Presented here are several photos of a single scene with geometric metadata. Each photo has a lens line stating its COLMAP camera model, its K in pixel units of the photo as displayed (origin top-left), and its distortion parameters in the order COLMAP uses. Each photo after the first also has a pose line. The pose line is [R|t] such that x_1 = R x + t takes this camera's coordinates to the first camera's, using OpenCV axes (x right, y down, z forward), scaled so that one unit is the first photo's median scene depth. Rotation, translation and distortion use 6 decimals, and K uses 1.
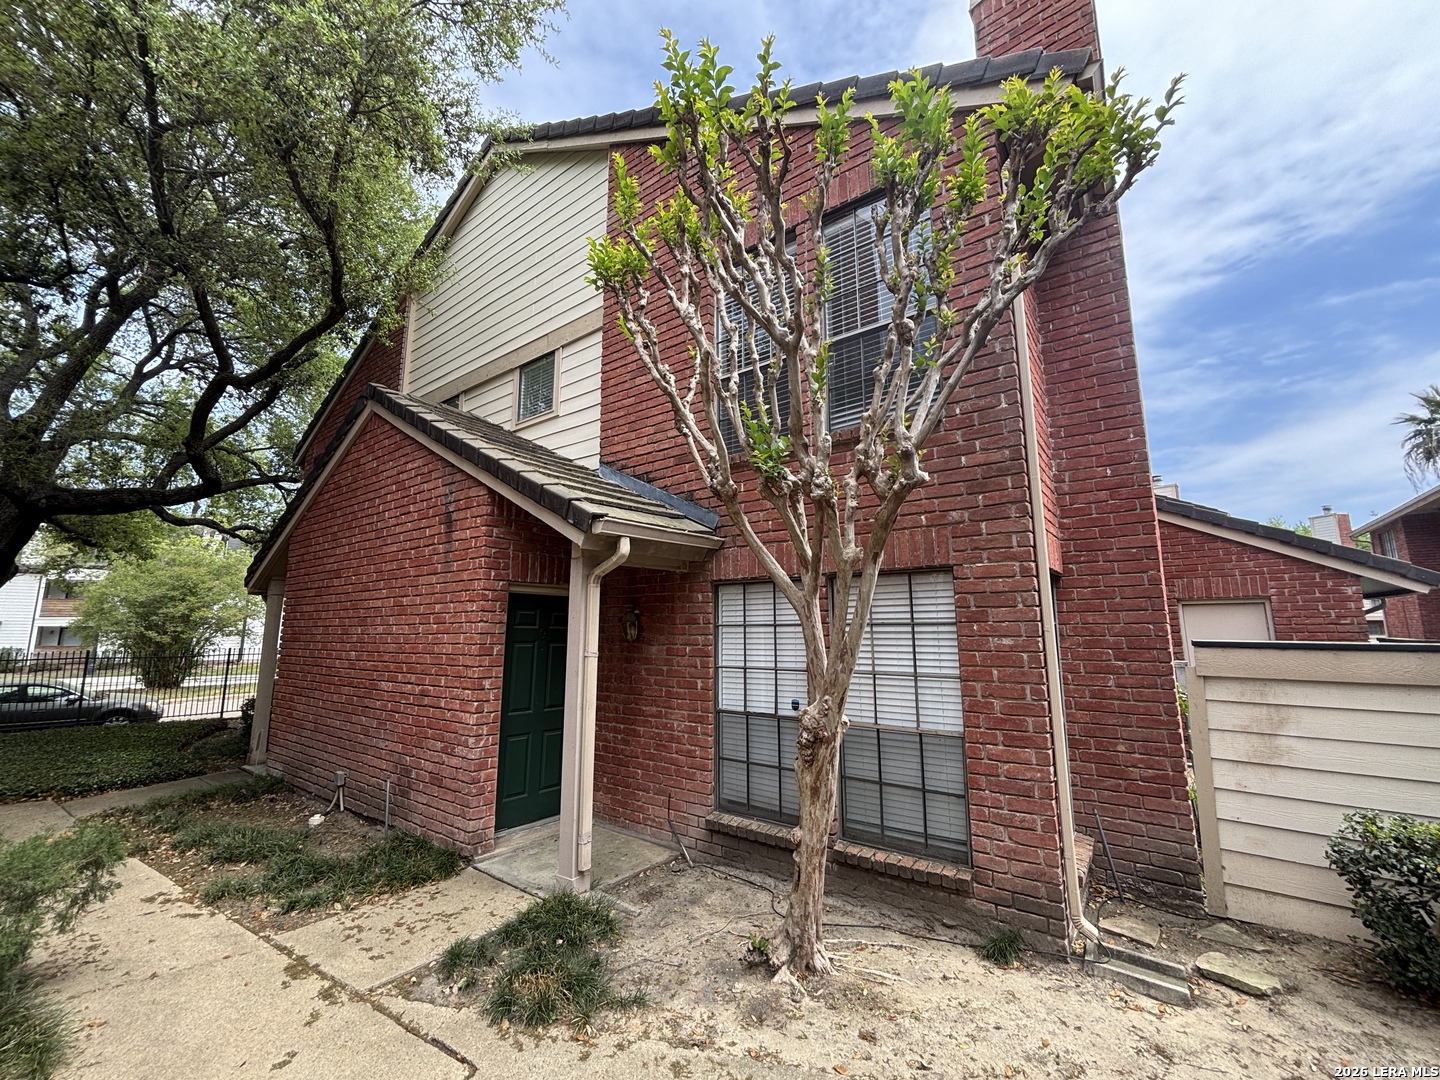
lens RADIAL K [[576.0, 0, 722.2], [0, 576.0, 541.1], [0, 0, 1]] dist [0.005657, -0.003006]
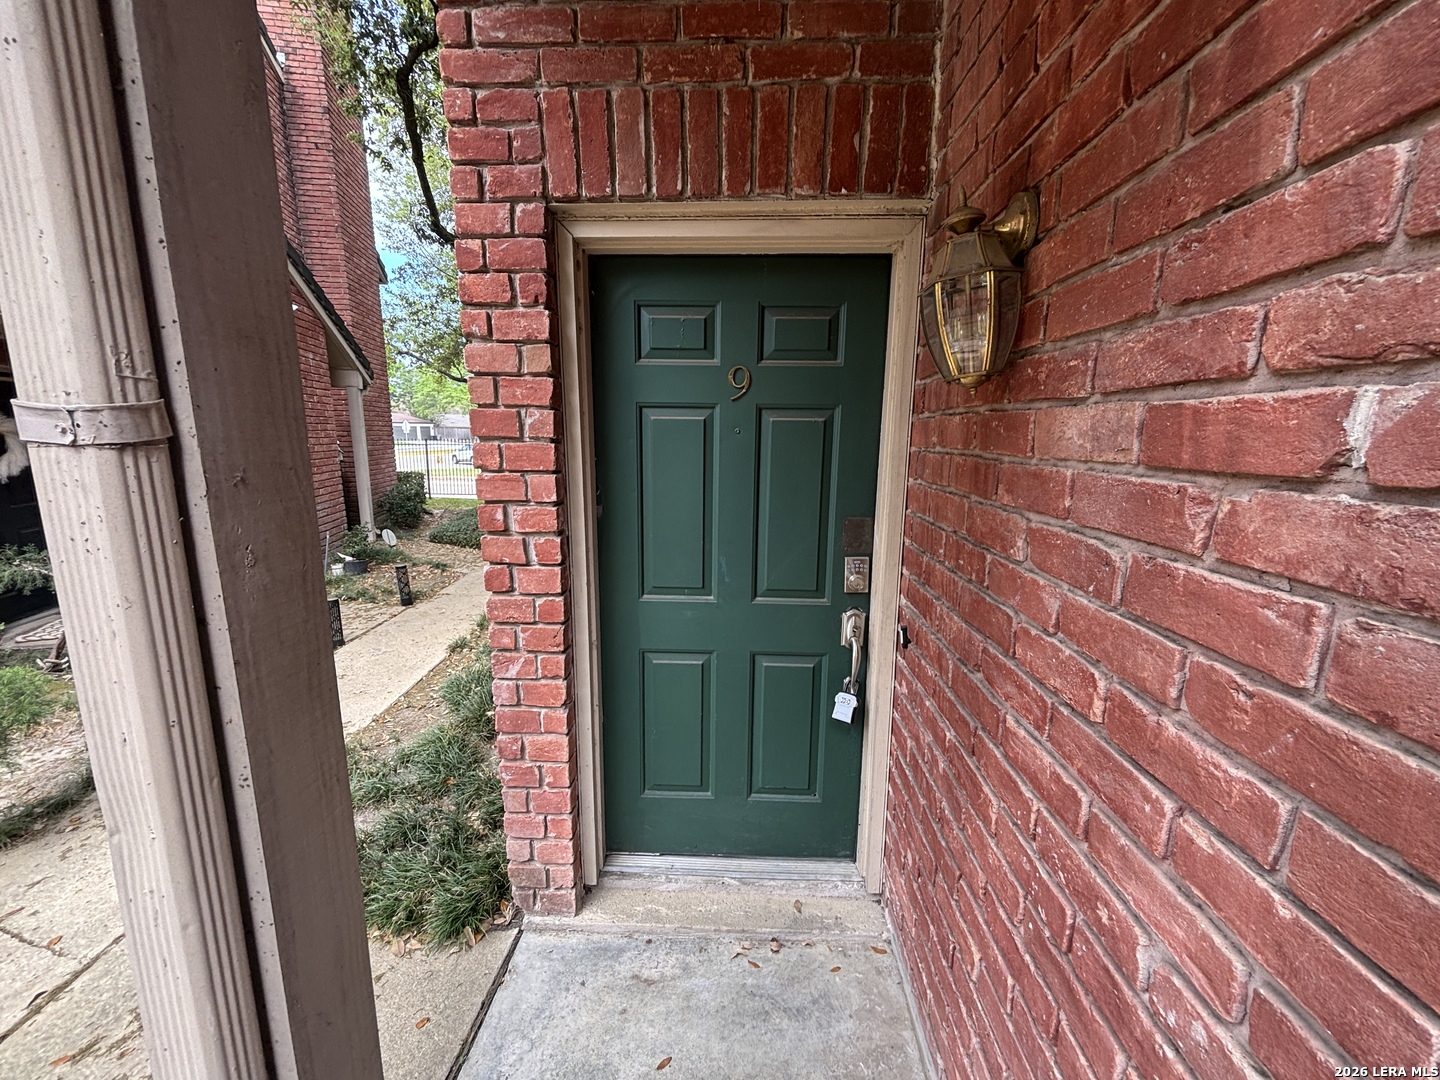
lens RADIAL K [[576.0, 0, 721.3], [0, 576.0, 534.9], [0, 0, 1]] dist [0.005657, -0.003006]
pose [[0.591163, 0.146592, -0.793119, -0.043297], [0.116585, 0.957487, 0.263870, 0.163474], [0.798082, -0.248456, 0.548940, 0.829595]]
